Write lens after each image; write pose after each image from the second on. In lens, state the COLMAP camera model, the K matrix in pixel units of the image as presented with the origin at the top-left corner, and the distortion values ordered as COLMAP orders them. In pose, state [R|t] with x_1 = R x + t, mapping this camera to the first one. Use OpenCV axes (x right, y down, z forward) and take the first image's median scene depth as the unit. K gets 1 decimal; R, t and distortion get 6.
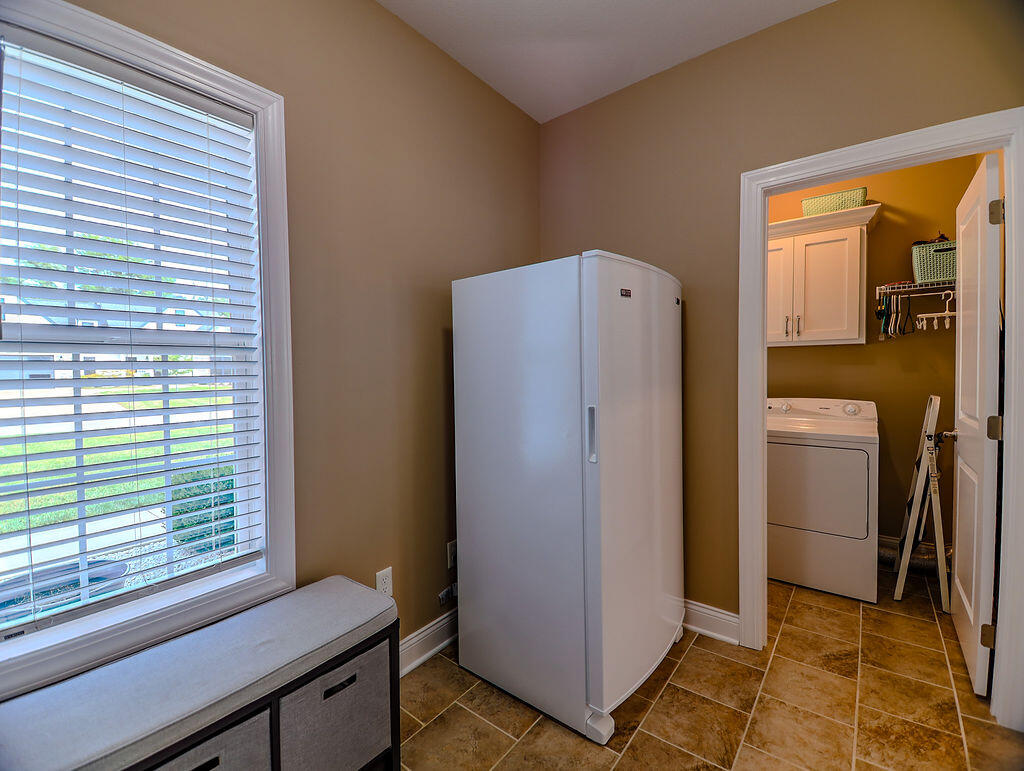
lens RADIAL K [[432.4, 0, 509.5], [0, 432.4, 382.9], [0, 0, 1]] dist [0.025699, -0.000190]
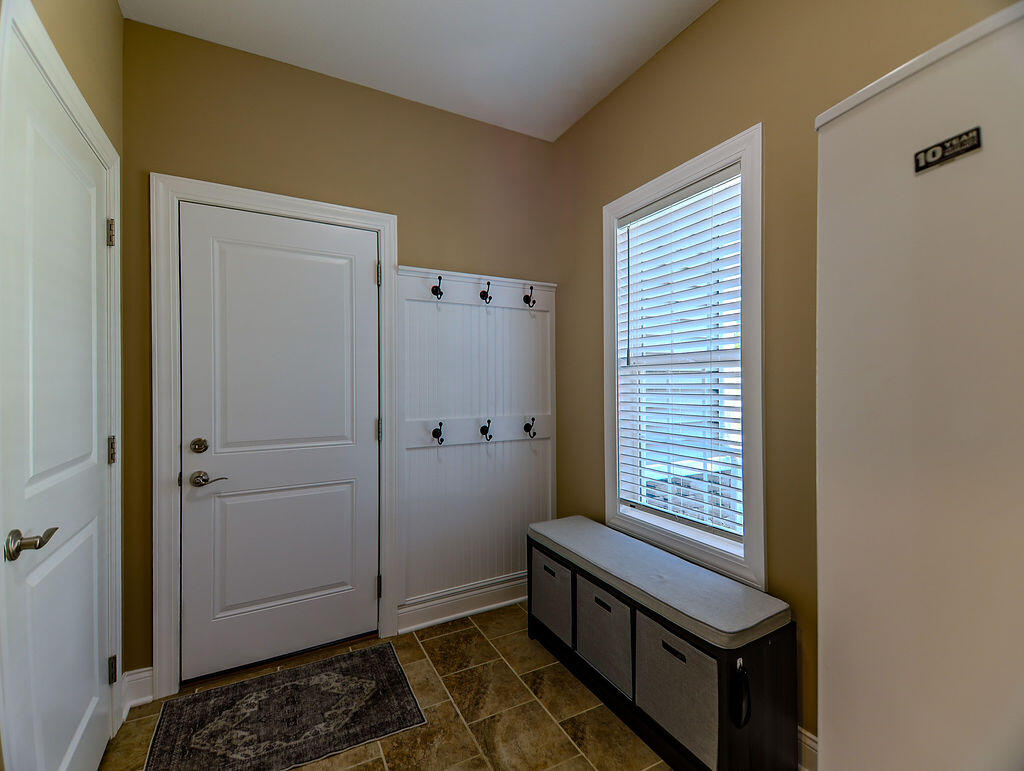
lens RADIAL K [[432.4, 0, 509.5], [0, 432.4, 382.9], [0, 0, 1]] dist [0.025699, -0.000190]
pose [[-0.357233, 0.018204, -0.933838, 2.072647], [-0.016950, 0.999519, 0.025968, -0.110593], [0.933862, 0.025106, -0.356753, 2.427392]]
